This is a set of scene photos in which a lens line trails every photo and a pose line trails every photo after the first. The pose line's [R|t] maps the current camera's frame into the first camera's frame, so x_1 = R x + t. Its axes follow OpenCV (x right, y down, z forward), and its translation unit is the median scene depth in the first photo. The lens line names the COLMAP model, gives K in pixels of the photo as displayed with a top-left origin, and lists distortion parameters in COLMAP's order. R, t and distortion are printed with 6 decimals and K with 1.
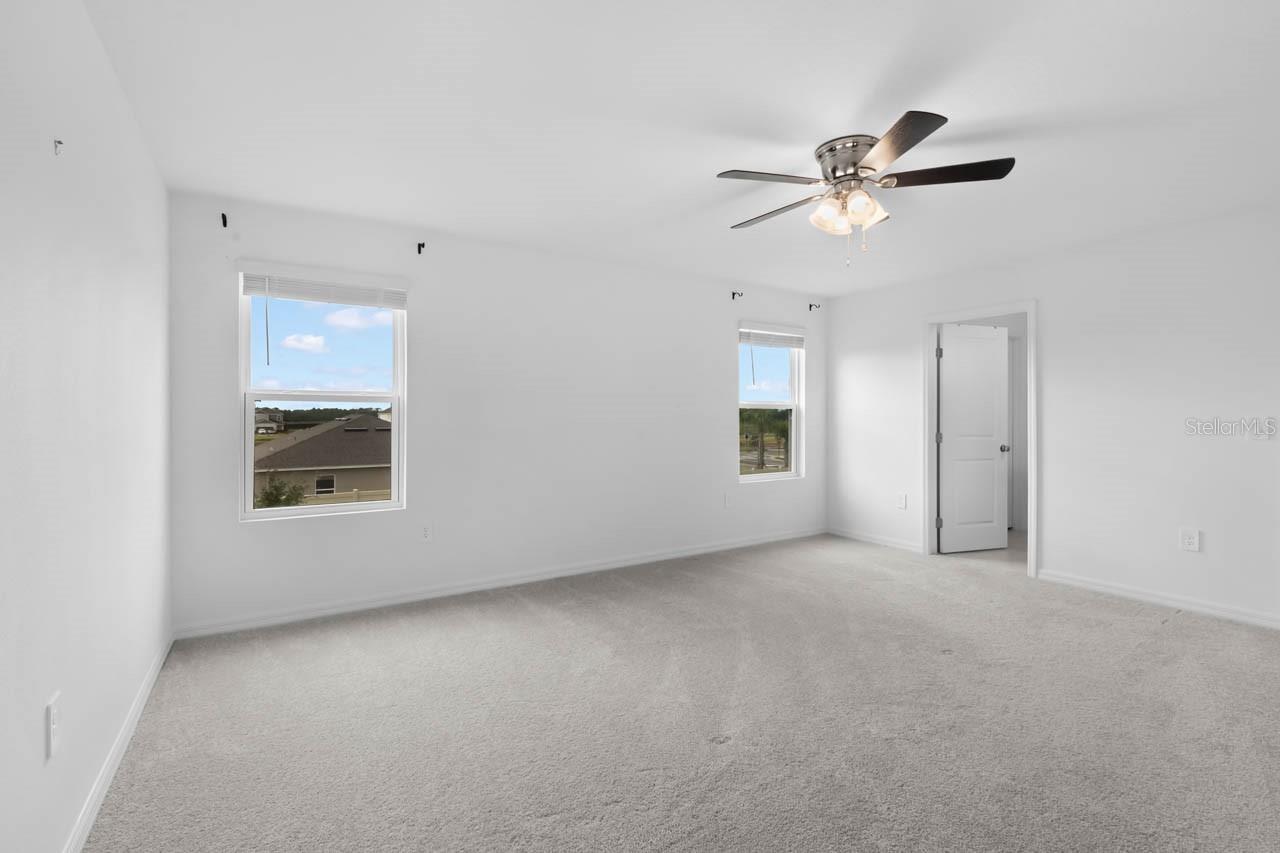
lens RADIAL K [[566.8, 0, 649.3], [0, 566.8, 417.2], [0, 0, 1]] dist [0.020727, 0.000081]
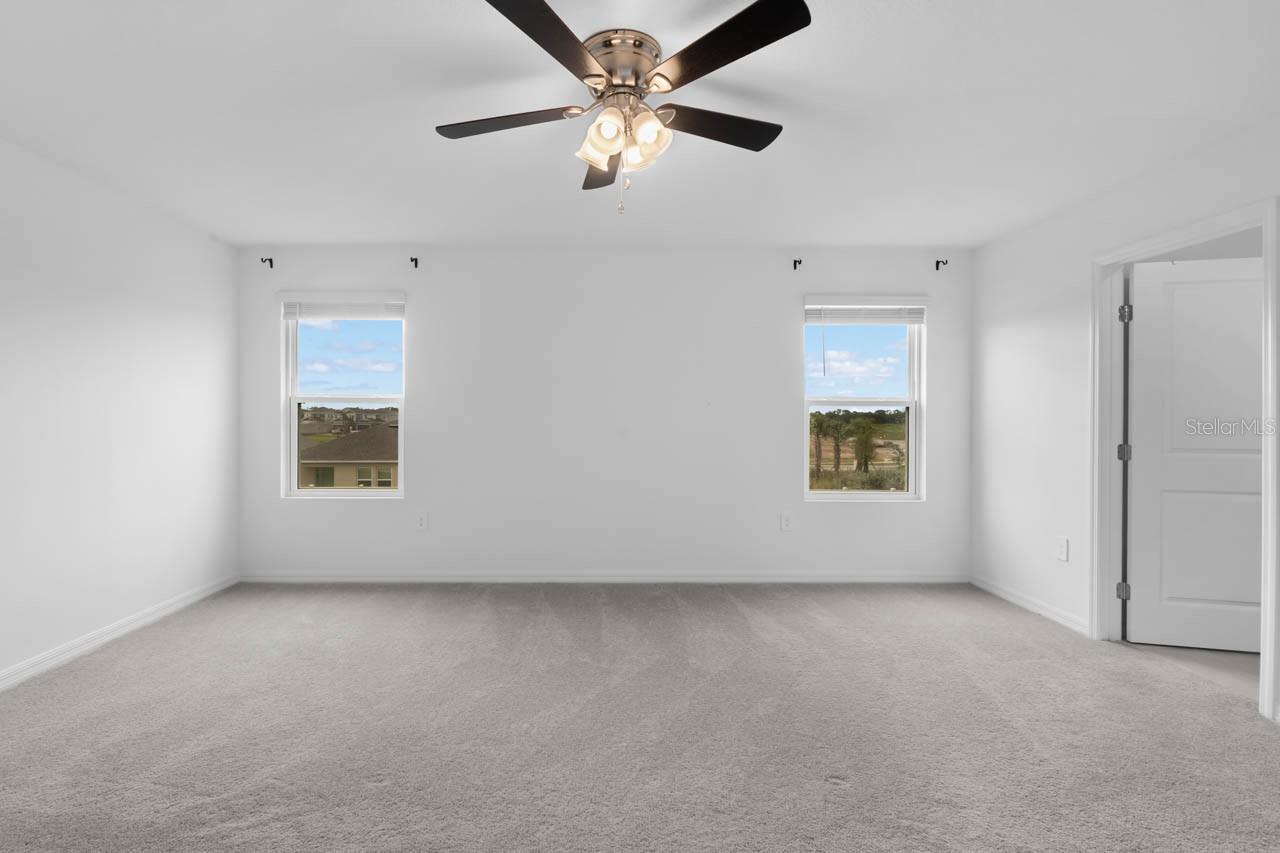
lens RADIAL K [[587.1, 0, 633.1], [0, 587.1, 420.7], [0, 0, 1]] dist [0.004220, 0.000116]
pose [[0.846137, 0.005041, -0.532942, 0.401292], [-0.004667, 0.999987, 0.002048, 0.003936], [0.532945, 0.000754, 0.846149, 0.188709]]
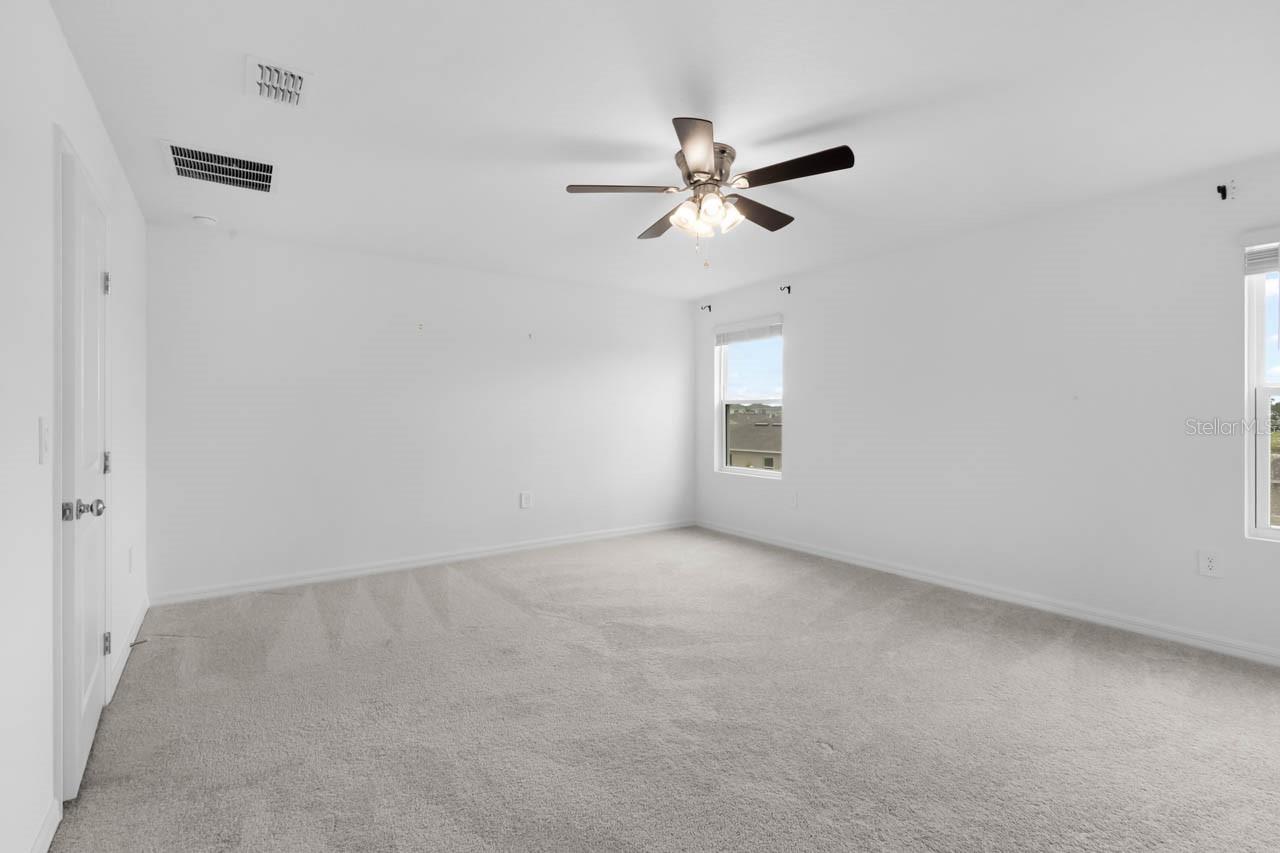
lens RADIAL K [[587.1, 0, 633.1], [0, 587.1, 420.7], [0, 0, 1]] dist [0.004220, 0.000116]
pose [[0.029303, 0.012296, -0.999495, 0.714063], [-0.002109, 0.999923, 0.012240, 0.000176], [0.999568, 0.001749, 0.029327, 0.424527]]
